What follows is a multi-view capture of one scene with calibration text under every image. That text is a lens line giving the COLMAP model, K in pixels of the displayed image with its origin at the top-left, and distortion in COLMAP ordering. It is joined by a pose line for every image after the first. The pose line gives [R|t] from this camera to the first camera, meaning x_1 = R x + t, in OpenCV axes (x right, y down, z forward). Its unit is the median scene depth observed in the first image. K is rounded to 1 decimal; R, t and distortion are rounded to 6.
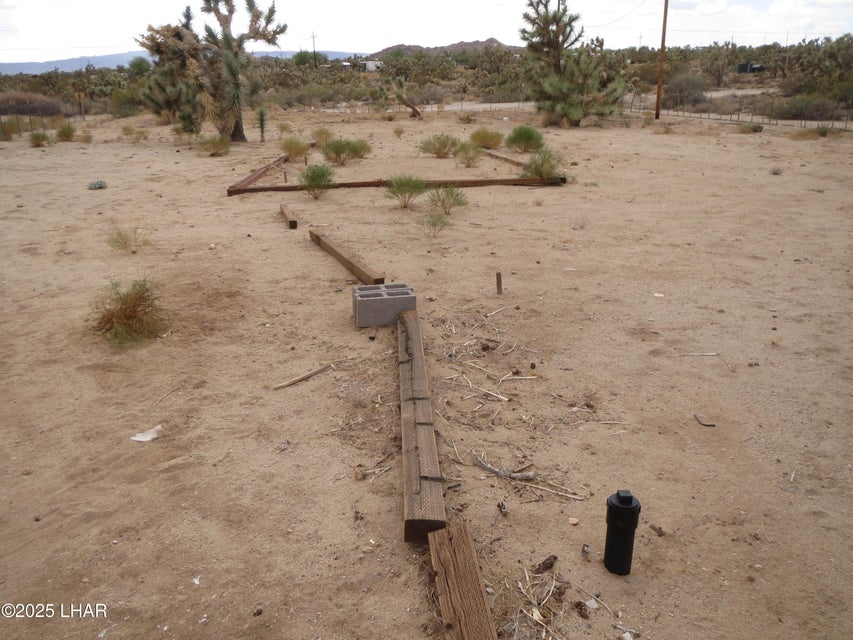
lens RADIAL K [[701.9, 0, 426.7], [0, 701.9, 313.9], [0, 0, 1]] dist [-0.034405, 0.005377]
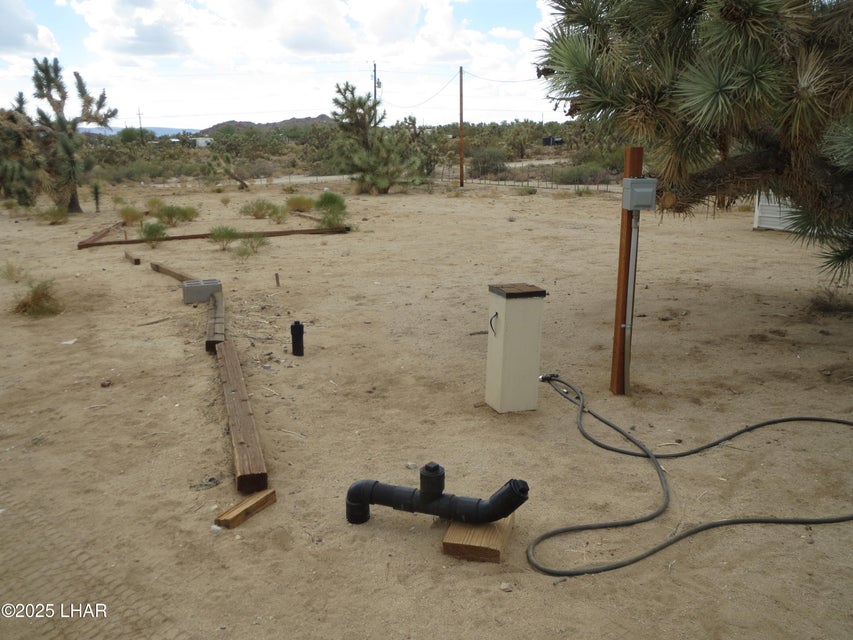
lens RADIAL K [[701.9, 0, 426.7], [0, 701.9, 313.9], [0, 0, 1]] dist [-0.034405, 0.005377]
pose [[0.973969, -0.056693, 0.219475, 0.019875], [0.078126, 0.992851, -0.090238, 0.051745], [-0.212791, 0.105036, 0.971436, -0.157921]]
